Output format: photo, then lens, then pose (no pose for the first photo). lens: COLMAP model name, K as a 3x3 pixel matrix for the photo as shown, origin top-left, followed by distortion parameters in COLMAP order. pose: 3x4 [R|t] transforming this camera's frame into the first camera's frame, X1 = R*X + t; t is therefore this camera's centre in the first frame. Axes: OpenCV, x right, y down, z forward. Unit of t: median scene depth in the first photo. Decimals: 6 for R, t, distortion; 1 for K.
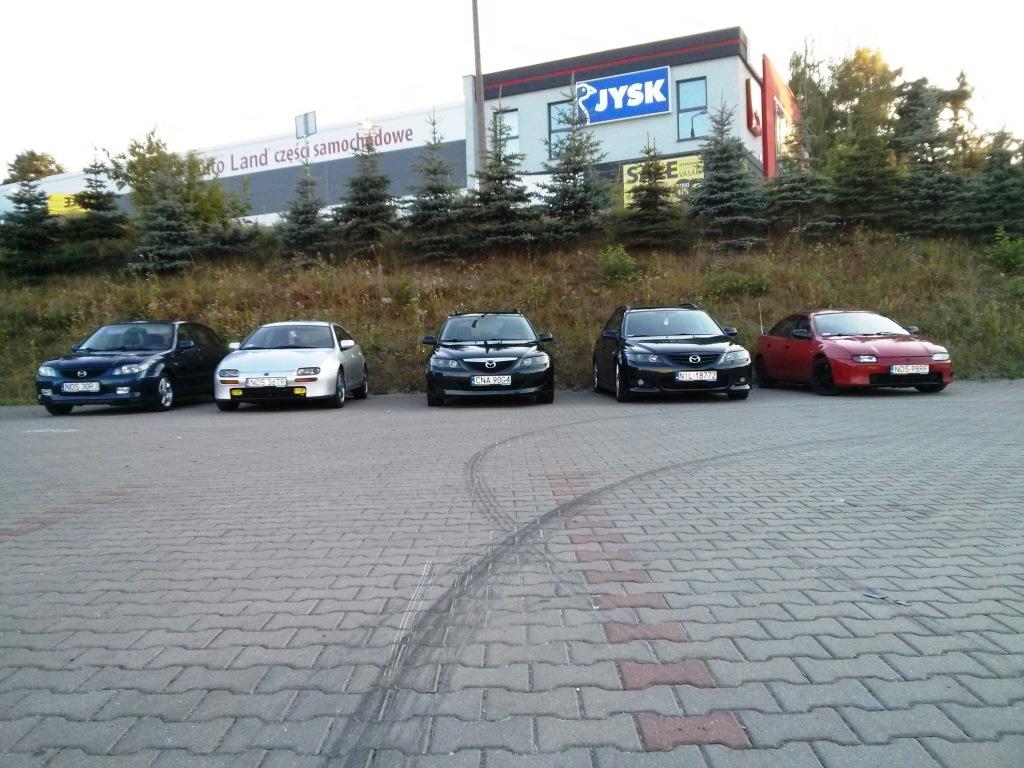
lens RADIAL K [[902.1, 0, 512.0], [0, 902.1, 384.0], [0, 0, 1]] dist [0.059887, -0.201115]
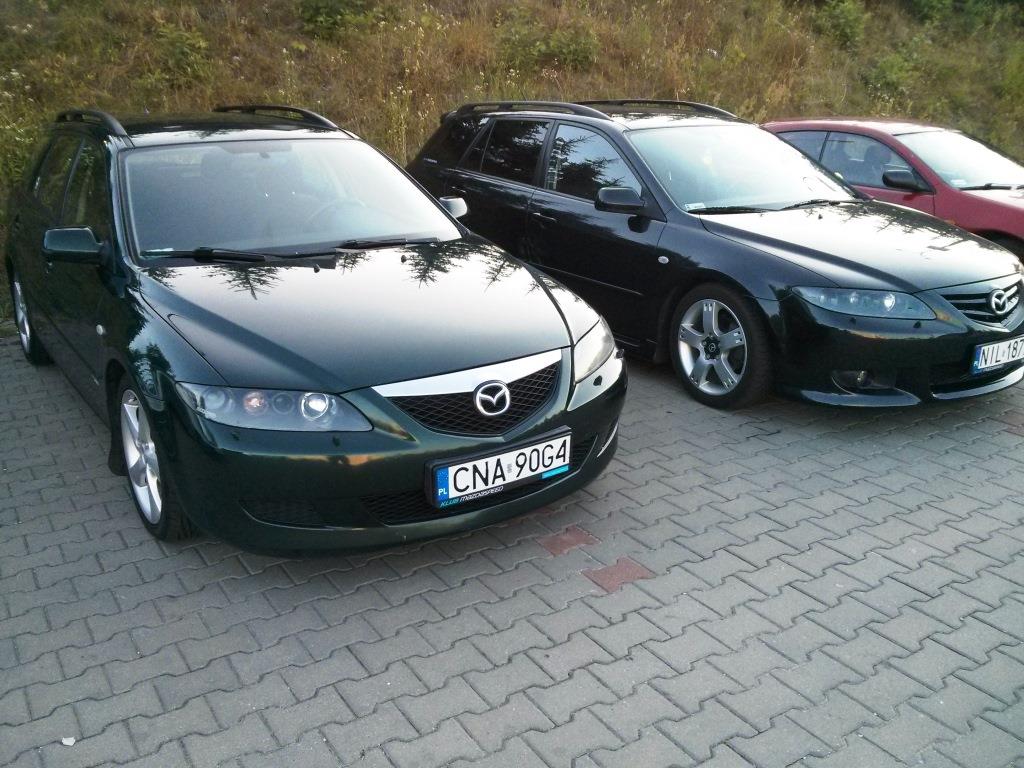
lens RADIAL K [[910.1, 0, 469.3], [0, 910.1, 385.0], [0, 0, 1]] dist [-0.035247, -0.003972]
pose [[0.858595, -0.134129, 0.494796, -0.087170], [0.000484, 0.965378, 0.260855, -0.051827], [-0.512654, -0.223730, 0.828934, 0.481683]]
